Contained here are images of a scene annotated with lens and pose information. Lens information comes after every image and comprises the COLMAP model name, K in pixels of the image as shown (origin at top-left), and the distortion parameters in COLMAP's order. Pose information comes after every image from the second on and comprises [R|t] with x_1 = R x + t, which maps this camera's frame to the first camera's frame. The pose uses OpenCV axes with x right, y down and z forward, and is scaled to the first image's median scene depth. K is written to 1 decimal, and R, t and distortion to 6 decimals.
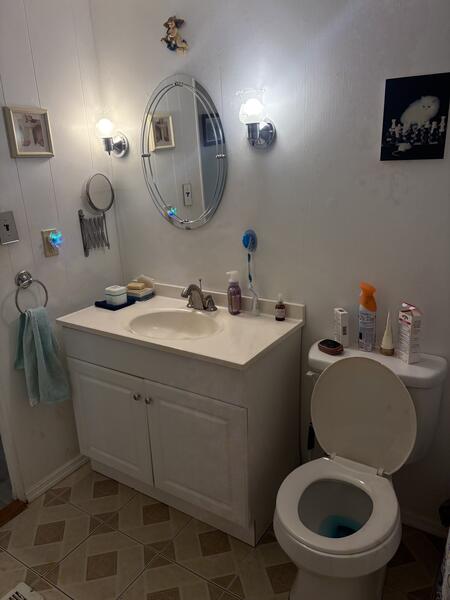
lens RADIAL K [[455.6, 0, 225.0], [0, 455.6, 300.0], [0, 0, 1]] dist [0.060761, -0.010959]
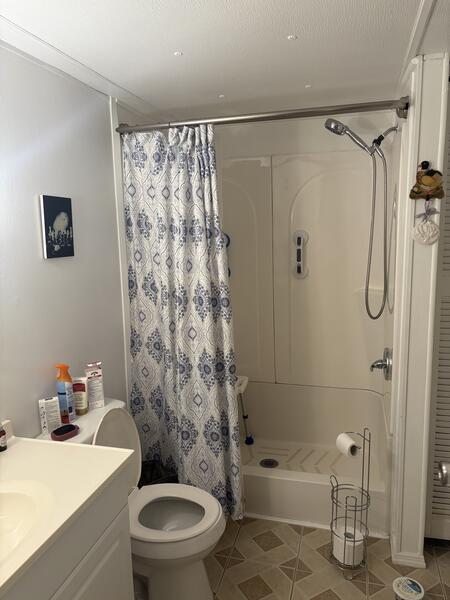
lens RADIAL K [[455.6, 0, 225.0], [0, 455.6, 300.0], [0, 0, 1]] dist [0.060761, -0.010959]
pose [[-0.297497, -0.114714, 0.947806, -0.950493], [0.312720, 0.926280, 0.210265, -0.322452], [-0.902054, 0.358951, -0.239692, 0.947878]]
